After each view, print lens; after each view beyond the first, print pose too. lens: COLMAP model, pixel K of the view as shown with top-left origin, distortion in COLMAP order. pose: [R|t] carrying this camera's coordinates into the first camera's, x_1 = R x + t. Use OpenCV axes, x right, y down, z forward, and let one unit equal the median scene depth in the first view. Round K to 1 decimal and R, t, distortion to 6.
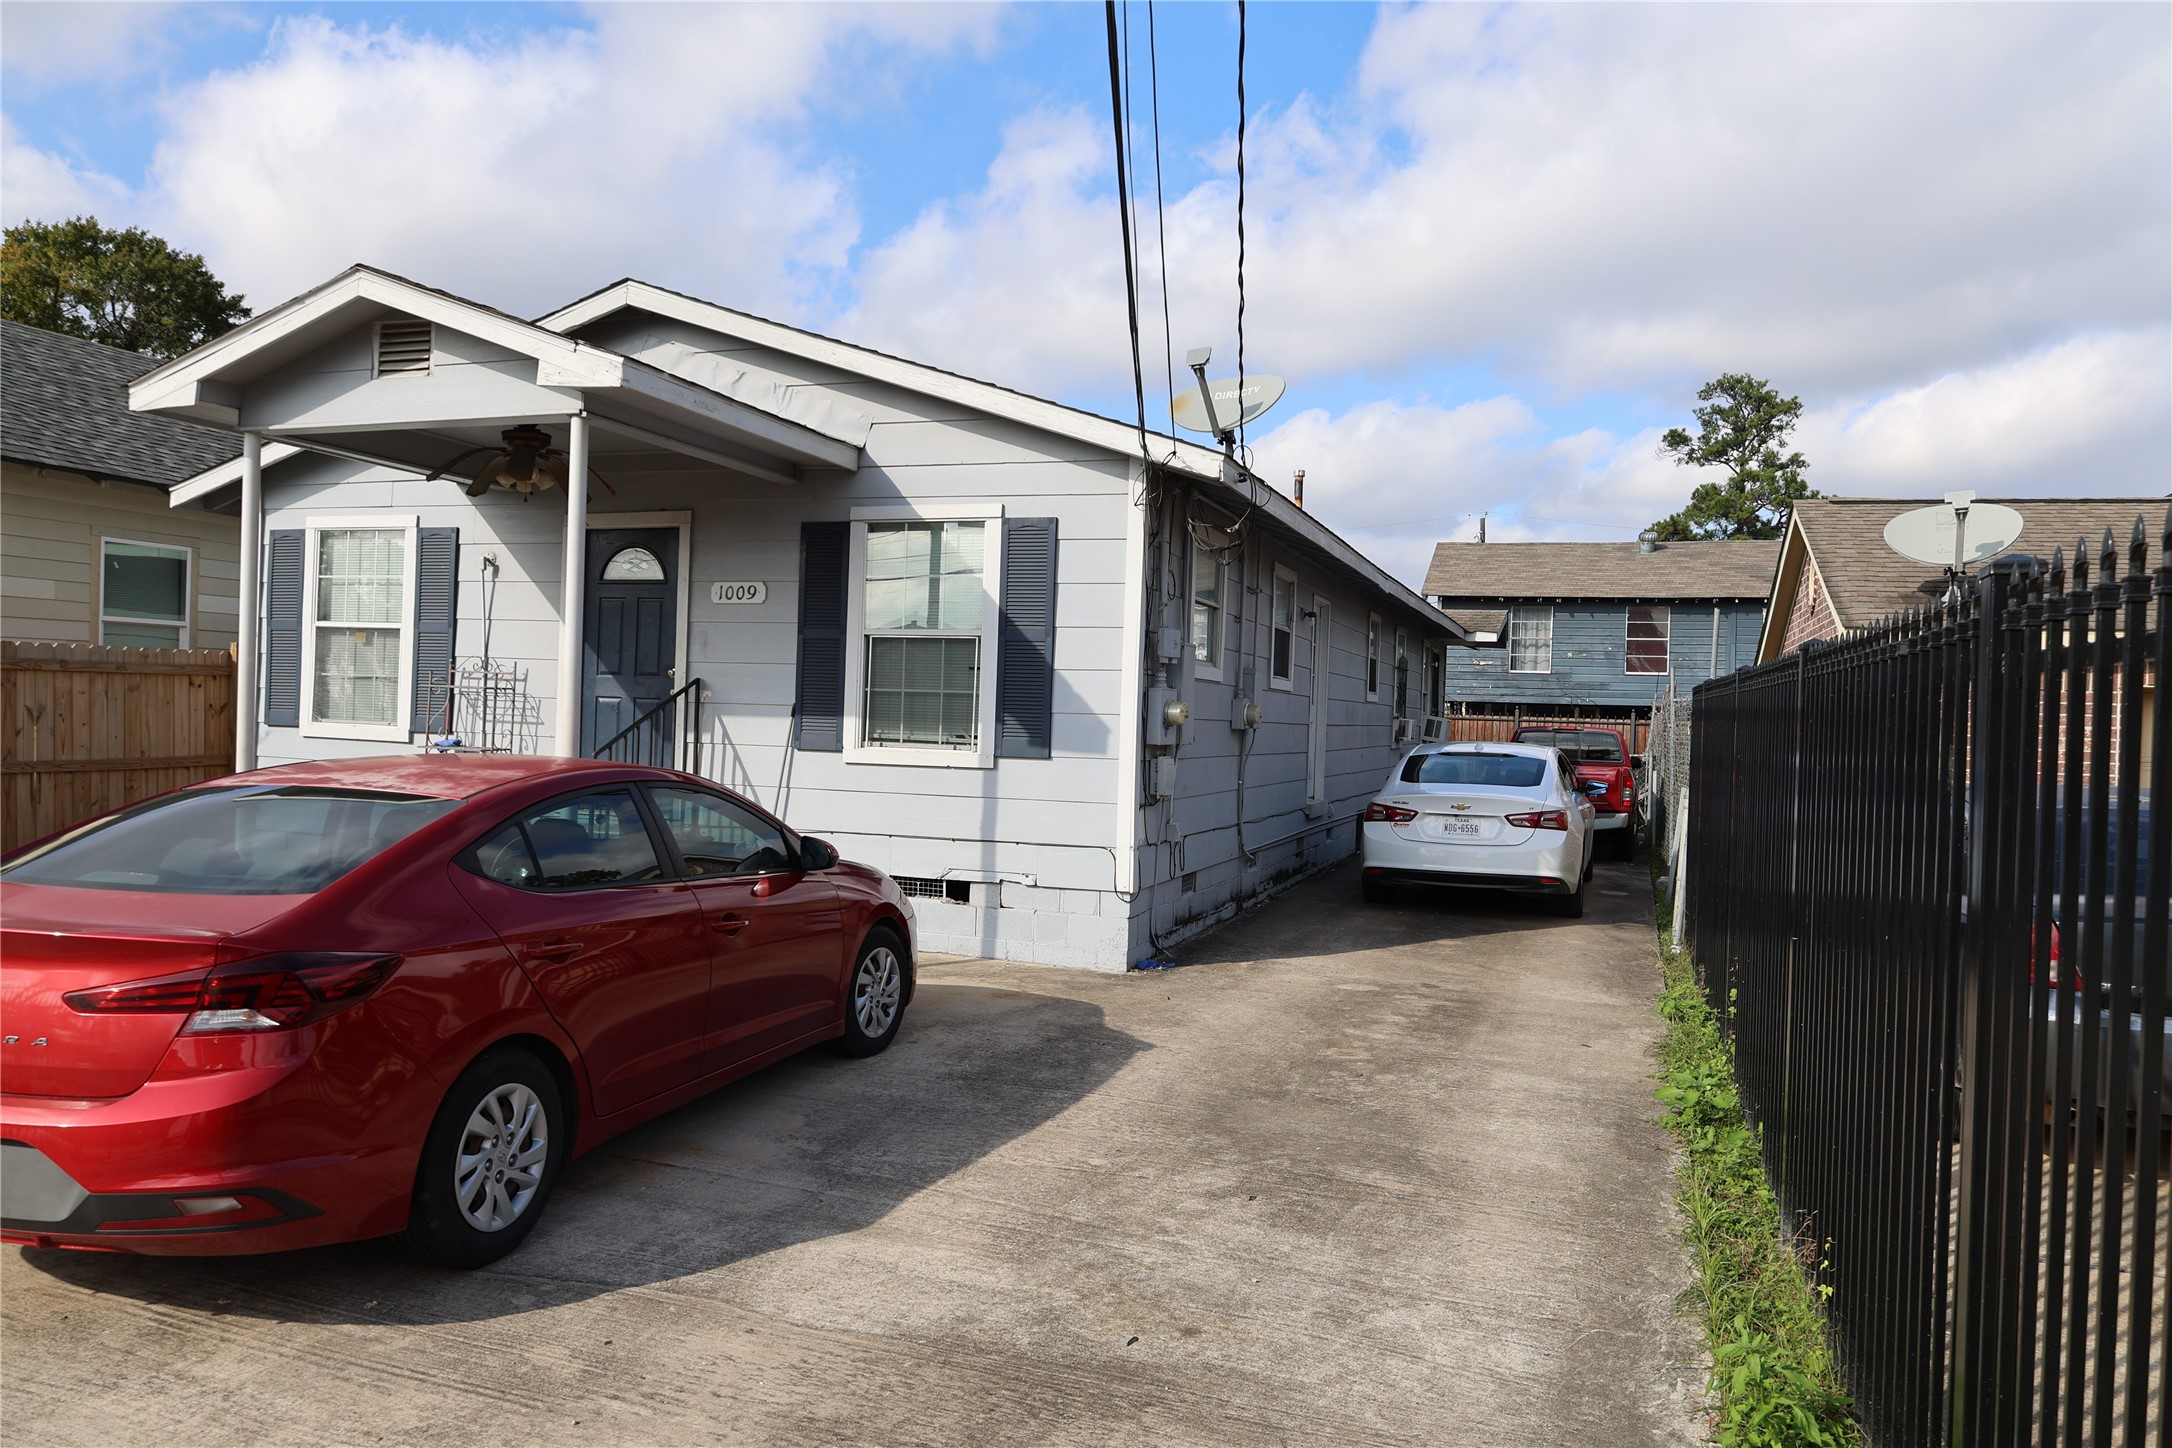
lens RADIAL K [[1478.8, 0, 1078.4], [0, 1478.8, 727.6], [0, 0, 1]] dist [-0.013716, 0.007669]
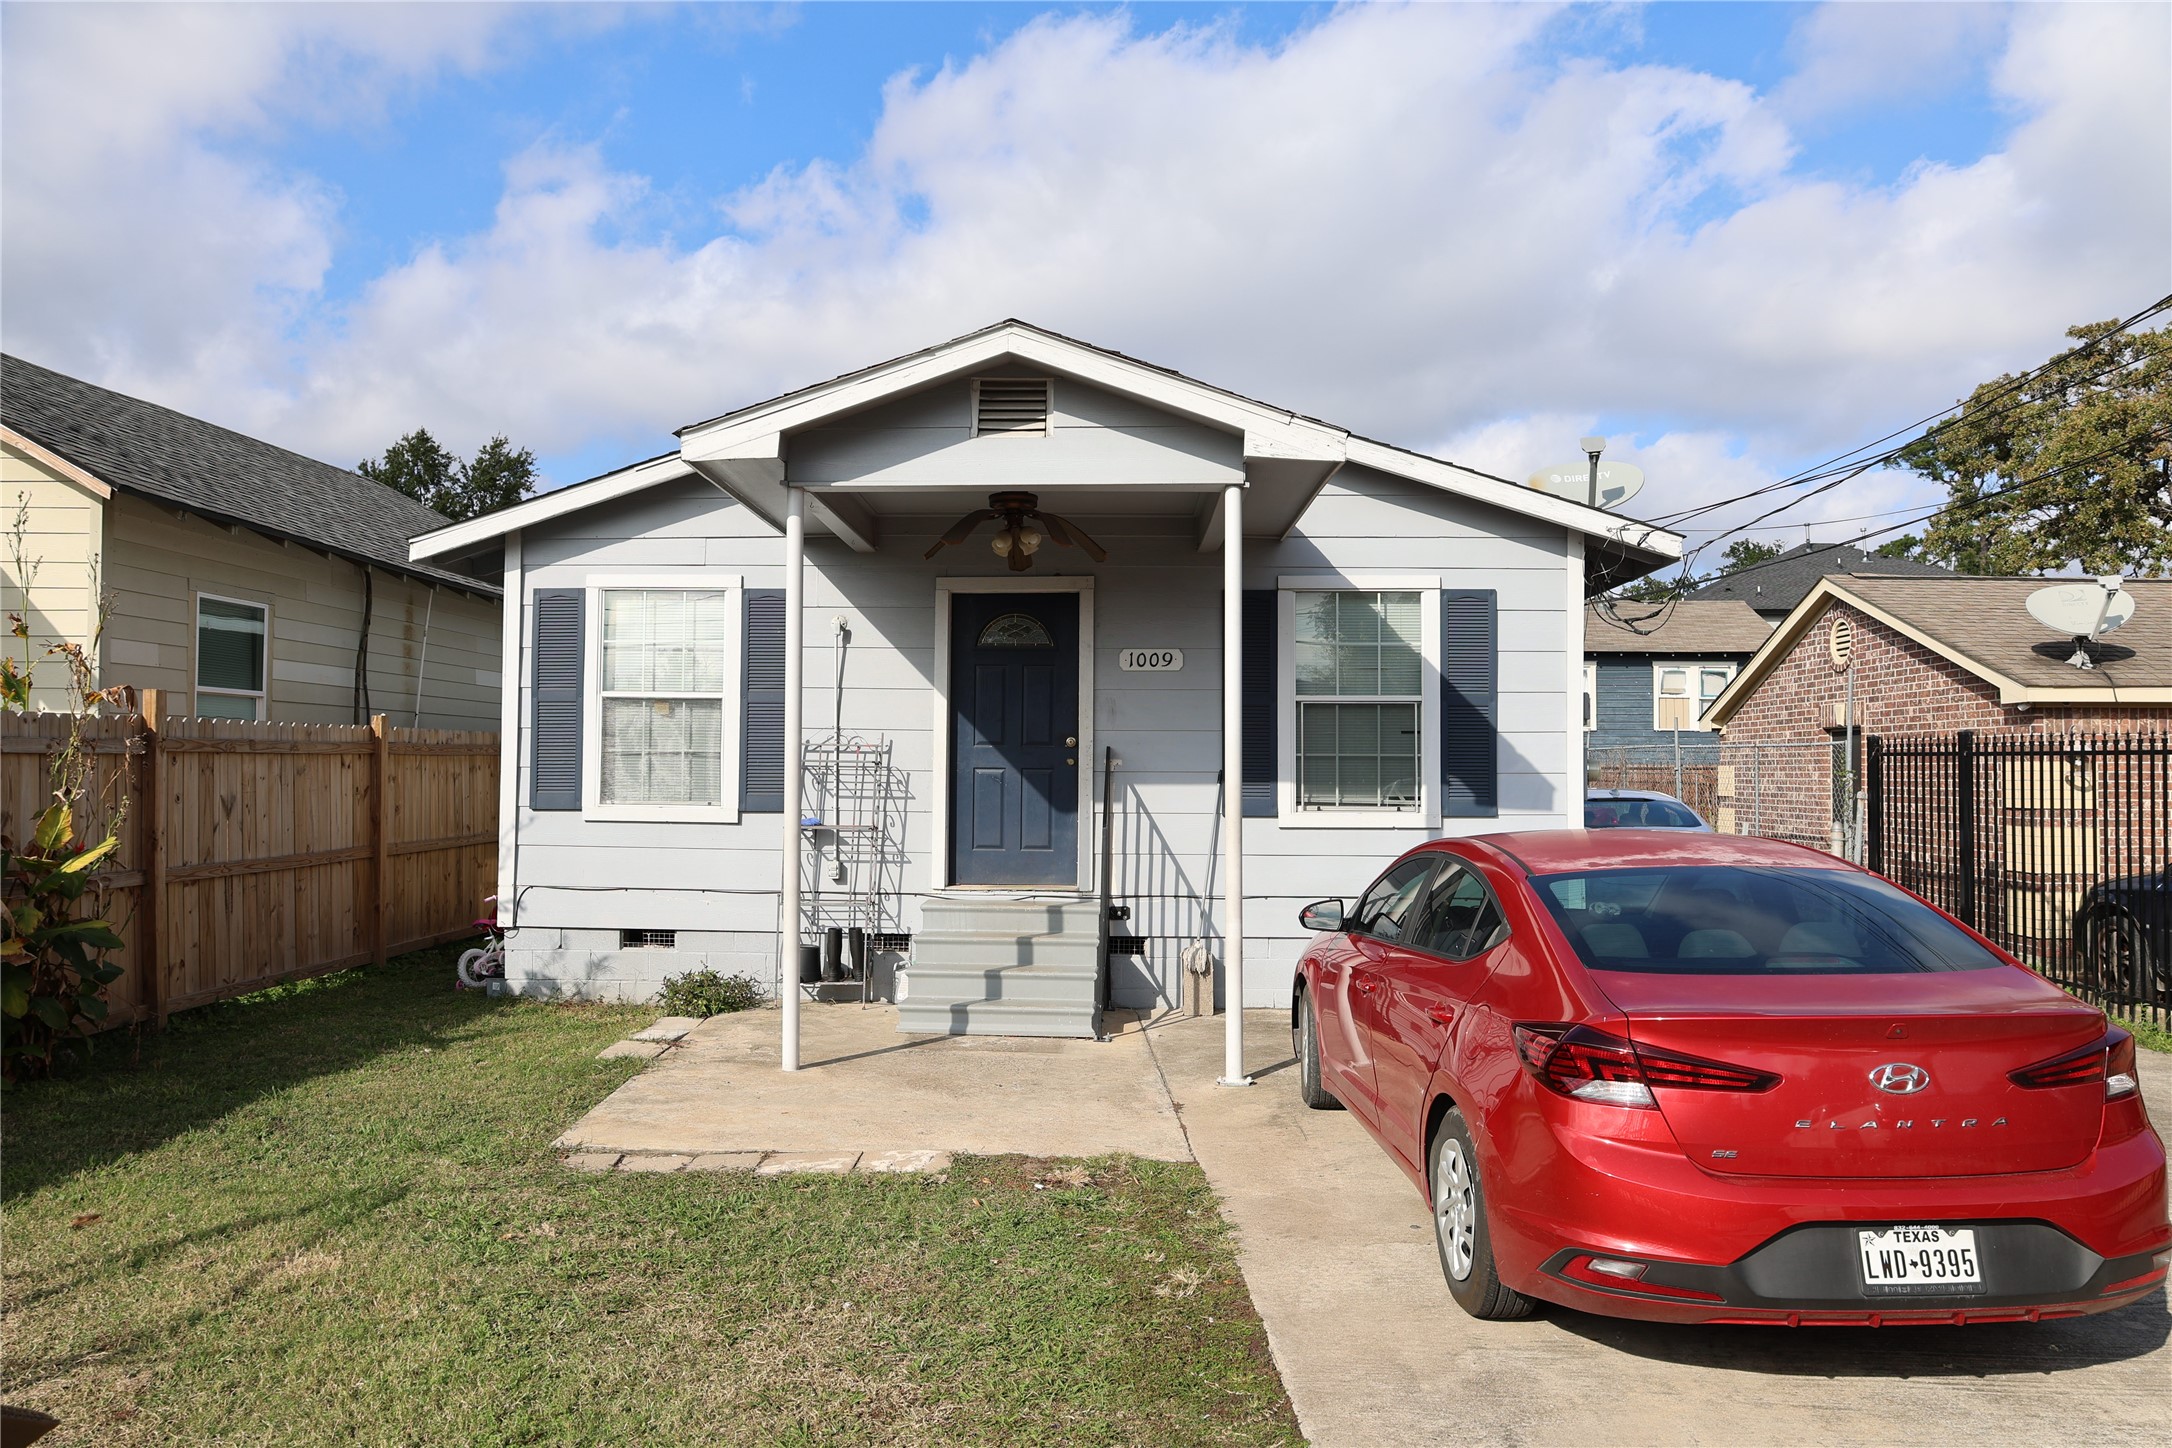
lens RADIAL K [[1478.8, 0, 1078.4], [0, 1478.8, 727.6], [0, 0, 1]] dist [-0.013716, 0.007669]
pose [[0.955051, -0.016636, 0.295975, -0.483906], [0.027038, 0.999151, -0.031085, -0.013861], [-0.295207, 0.037691, 0.954690, 0.058721]]
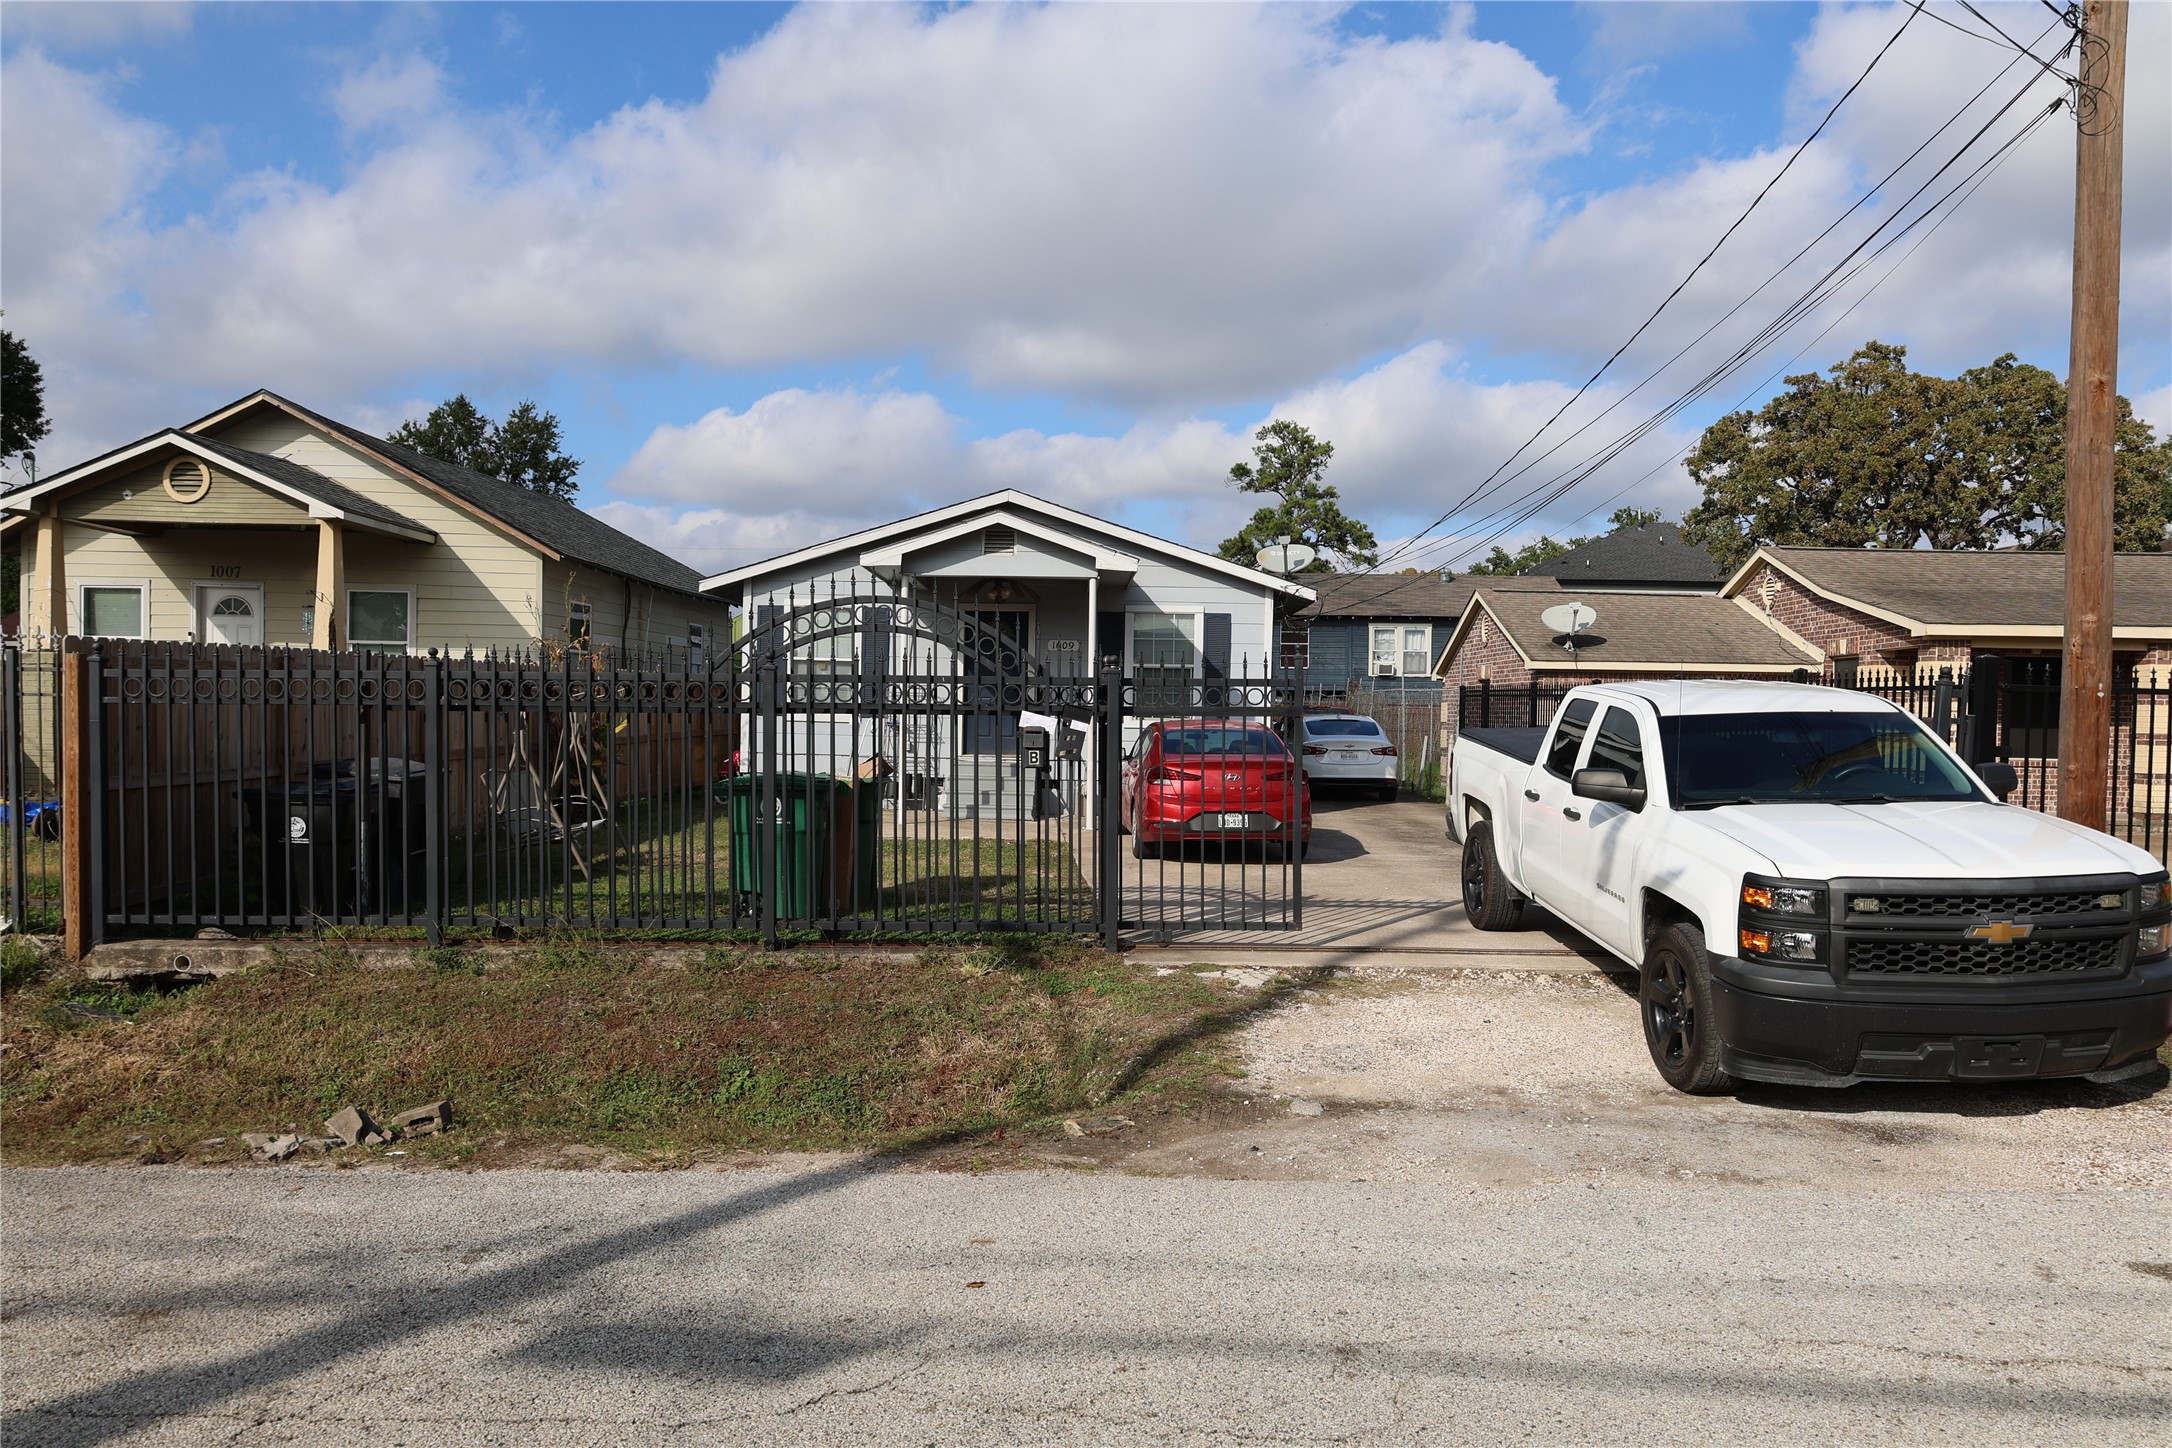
lens RADIAL K [[1493.1, 0, 1086.0], [0, 1493.1, 724.0], [0, 0, 1]] dist [-0.011327, -0.000216]
pose [[0.945990, -0.018723, 0.323655, -0.734892], [0.016049, 0.999811, 0.010930, -0.004244], [-0.323799, -0.005146, 0.946112, -0.807278]]
